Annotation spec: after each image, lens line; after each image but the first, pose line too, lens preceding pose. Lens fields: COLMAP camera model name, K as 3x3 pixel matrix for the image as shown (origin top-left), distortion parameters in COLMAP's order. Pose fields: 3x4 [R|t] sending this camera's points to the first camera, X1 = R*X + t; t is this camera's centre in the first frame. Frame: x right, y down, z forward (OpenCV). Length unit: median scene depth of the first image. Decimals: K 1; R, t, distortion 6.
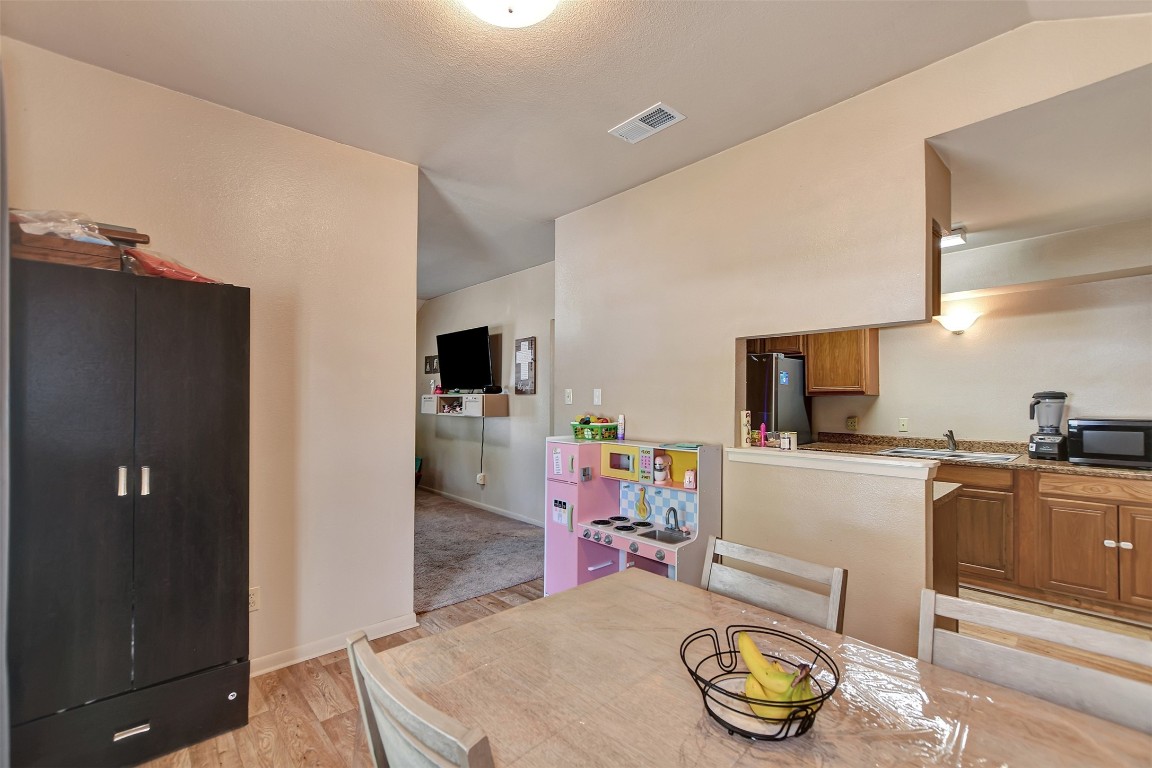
lens RADIAL K [[519.1, 0, 570.2], [0, 519.1, 398.2], [0, 0, 1]] dist [-0.000089, 0.000384]
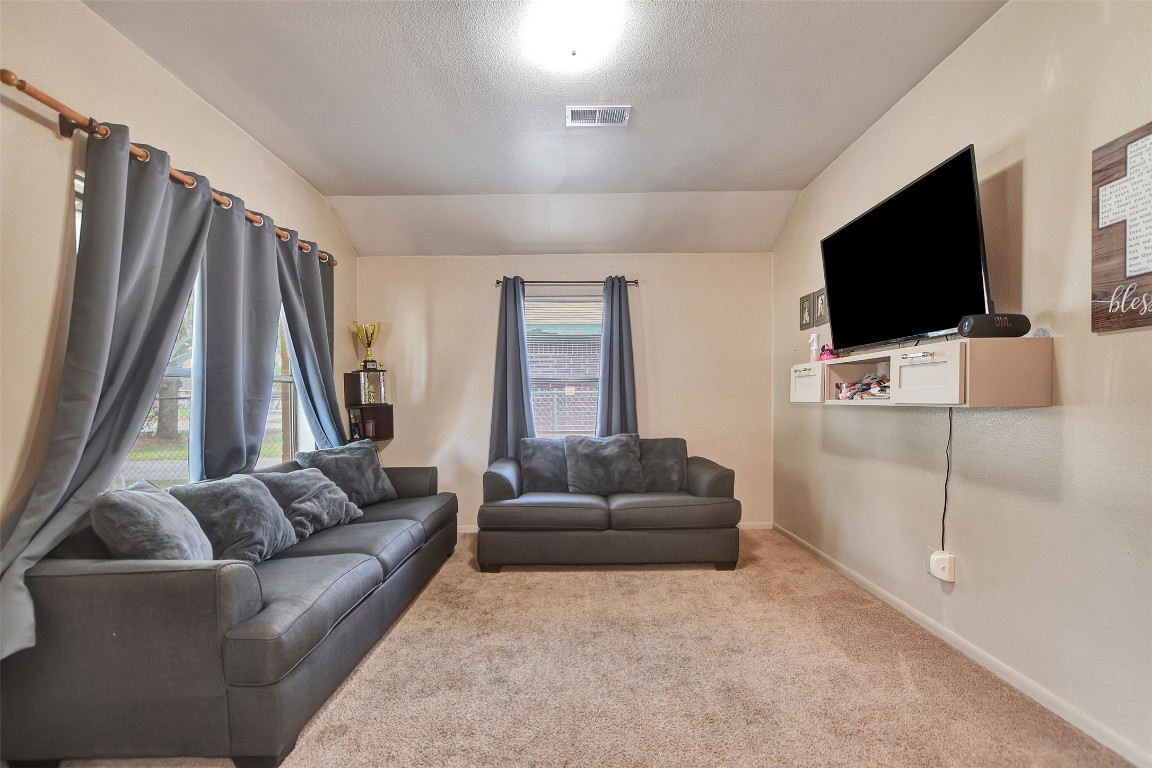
lens RADIAL K [[523.4, 0, 566.6], [0, 523.4, 412.5], [0, 0, 1]] dist [-0.002821, 0.000200]
pose [[0.747628, 0.003309, -0.664110, -0.130770], [0.016470, 0.999588, 0.023523, 0.027225], [0.663914, -0.028525, 0.747265, 0.555559]]
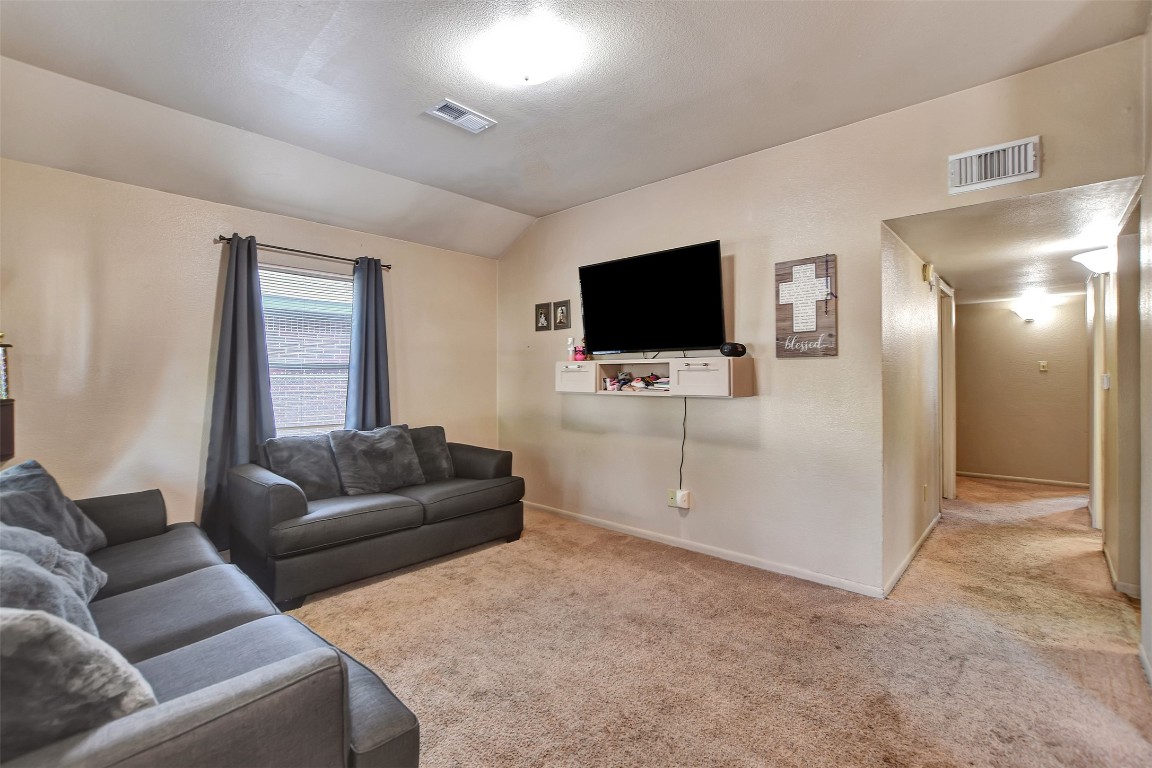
lens RADIAL K [[525.5, 0, 573.5], [0, 525.5, 374.6], [0, 0, 1]] dist [-0.001788, 0.000208]
pose [[0.993775, -0.007110, 0.111182, -0.389423], [0.006953, 0.999974, 0.001798, 0.008884], [-0.111192, -0.001014, 0.993798, 0.434753]]
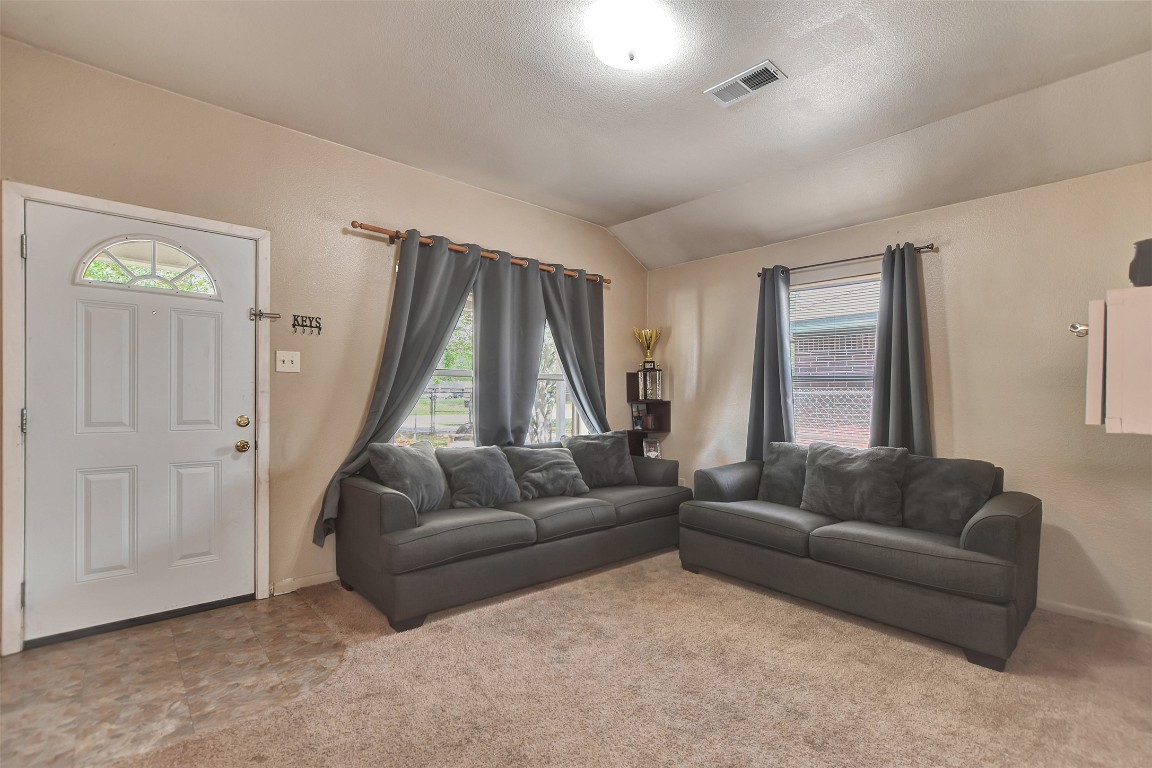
lens RADIAL K [[519.1, 0, 570.2], [0, 519.1, 398.2], [0, 0, 1]] dist [-0.000089, 0.000384]
pose [[-0.001985, 0.001666, -0.999997, 0.000627], [-0.013788, 0.999904, 0.001693, 0.025982], [0.999903, 0.013791, -0.001962, 0.803366]]
